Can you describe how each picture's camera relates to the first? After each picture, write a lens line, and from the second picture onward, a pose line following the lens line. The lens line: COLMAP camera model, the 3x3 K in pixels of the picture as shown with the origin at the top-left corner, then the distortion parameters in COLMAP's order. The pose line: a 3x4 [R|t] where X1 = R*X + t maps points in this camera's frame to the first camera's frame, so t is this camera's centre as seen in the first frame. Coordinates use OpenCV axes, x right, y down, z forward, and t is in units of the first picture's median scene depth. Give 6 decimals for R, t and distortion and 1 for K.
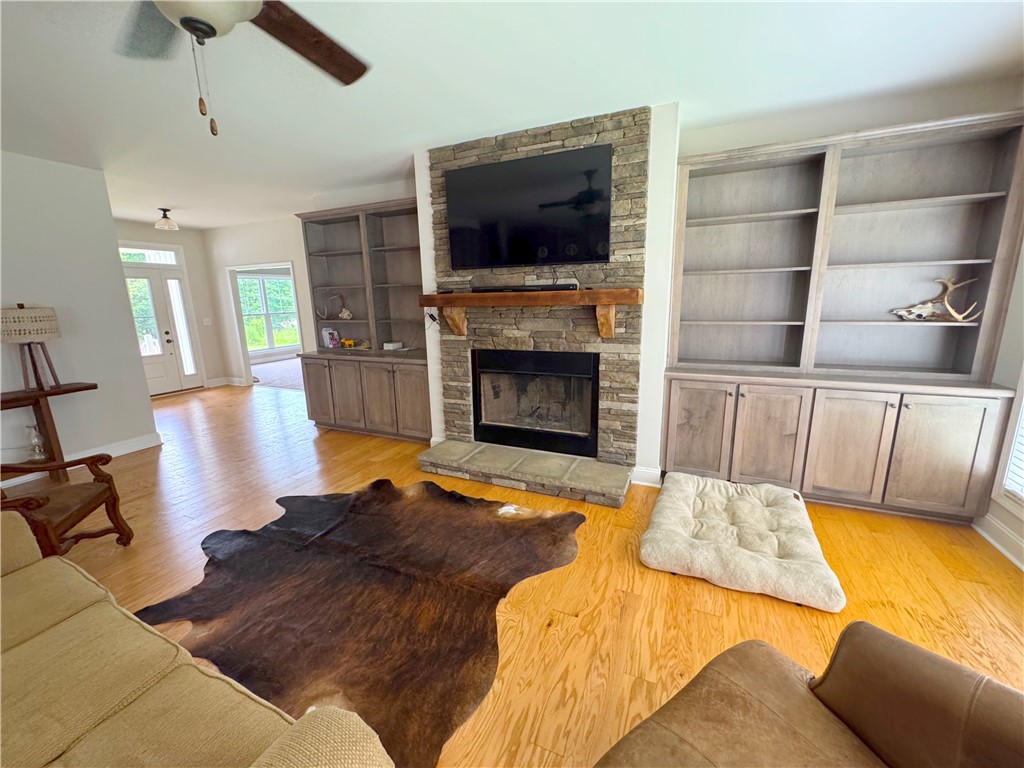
lens RADIAL K [[409.2, 0, 512.0], [0, 409.2, 383.2], [0, 0, 1]] dist [-0.003737, 0.000500]
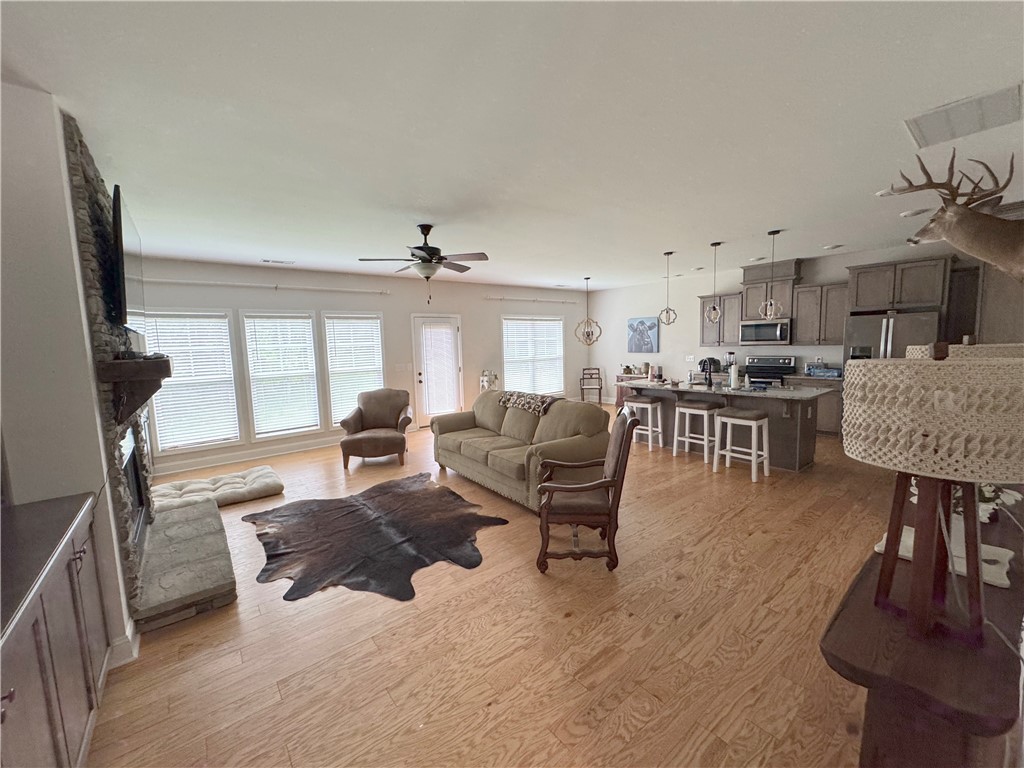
lens RADIAL K [[409.2, 0, 511.2], [0, 409.2, 387.0], [0, 0, 1]] dist [-0.003737, 0.000500]
pose [[-0.892734, -0.000202, 0.450583, -1.053509], [0.140253, 0.950196, 0.278309, -0.291594], [-0.428199, 0.311652, -0.848244, 1.394367]]
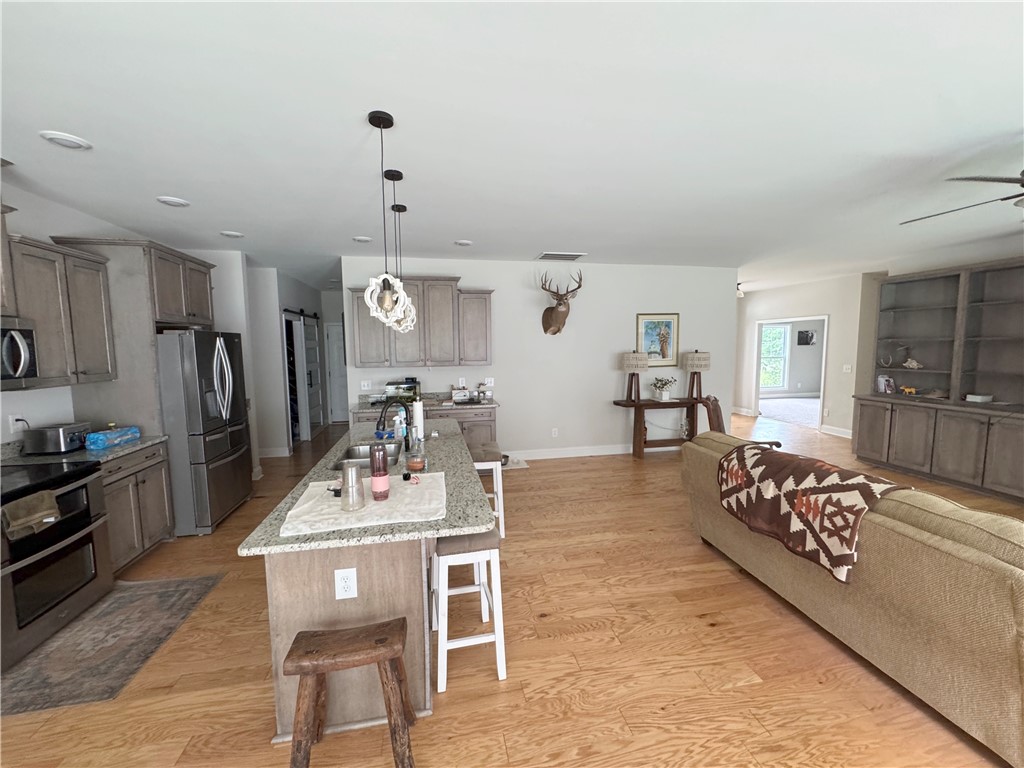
lens RADIAL K [[409.2, 0, 511.5], [0, 409.2, 383.4], [0, 0, 1]] dist [-0.003737, 0.000500]
pose [[0.587692, 0.088958, -0.804179, -0.235415], [-0.167920, 0.985706, -0.013677, 0.106945], [0.791467, 0.143075, 0.594230, -0.674735]]
